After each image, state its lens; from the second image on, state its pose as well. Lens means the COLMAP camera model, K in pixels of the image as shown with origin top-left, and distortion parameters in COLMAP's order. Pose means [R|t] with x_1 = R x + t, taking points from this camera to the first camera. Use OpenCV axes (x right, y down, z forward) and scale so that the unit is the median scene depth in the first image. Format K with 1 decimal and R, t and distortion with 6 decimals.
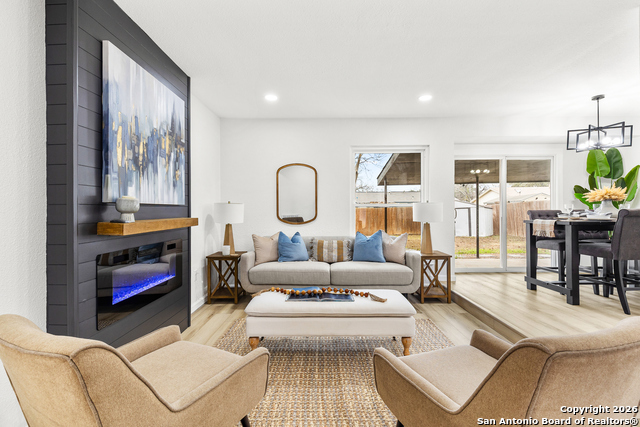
lens RADIAL K [[293.9, 0, 324.7], [0, 293.9, 206.6], [0, 0, 1]] dist [0.015657, -0.003333]
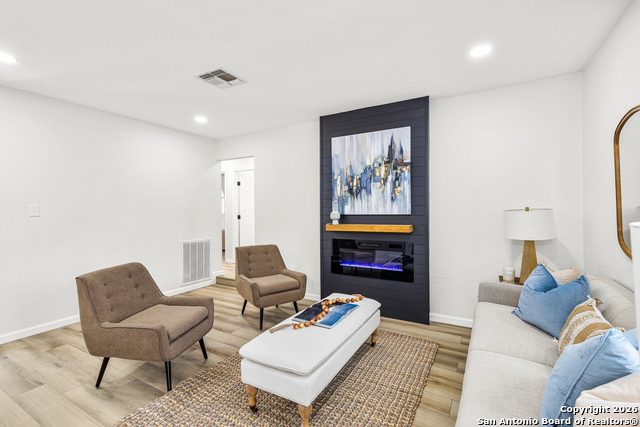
lens RADIAL K [[293.9, 0, 321.6], [0, 293.9, 209.8], [0, 0, 1]] dist [0.015657, -0.003333]
pose [[-0.508640, 0.008588, -0.860937, 0.544500], [0.025041, 0.999675, -0.004822, -0.020335], [0.860615, -0.024011, -0.508689, 0.982684]]
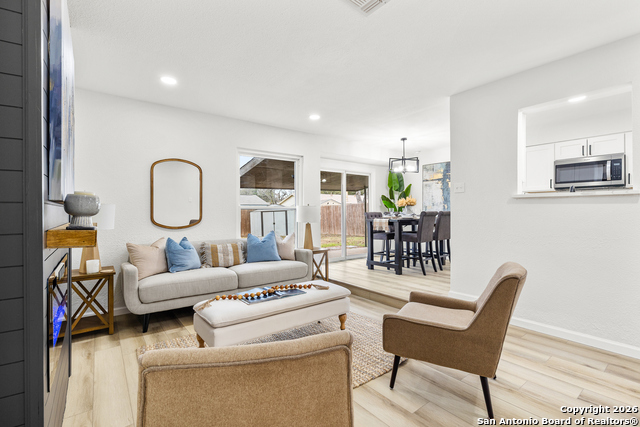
lens RADIAL K [[293.9, 0, 331.5], [0, 293.9, 206.5], [0, 0, 1]] dist [0.015657, -0.003333]
pose [[0.782836, 0.011125, 0.622128, -0.323551], [-0.004697, 0.999917, -0.011970, 0.003450], [-0.622210, 0.006449, 0.782824, 0.035392]]
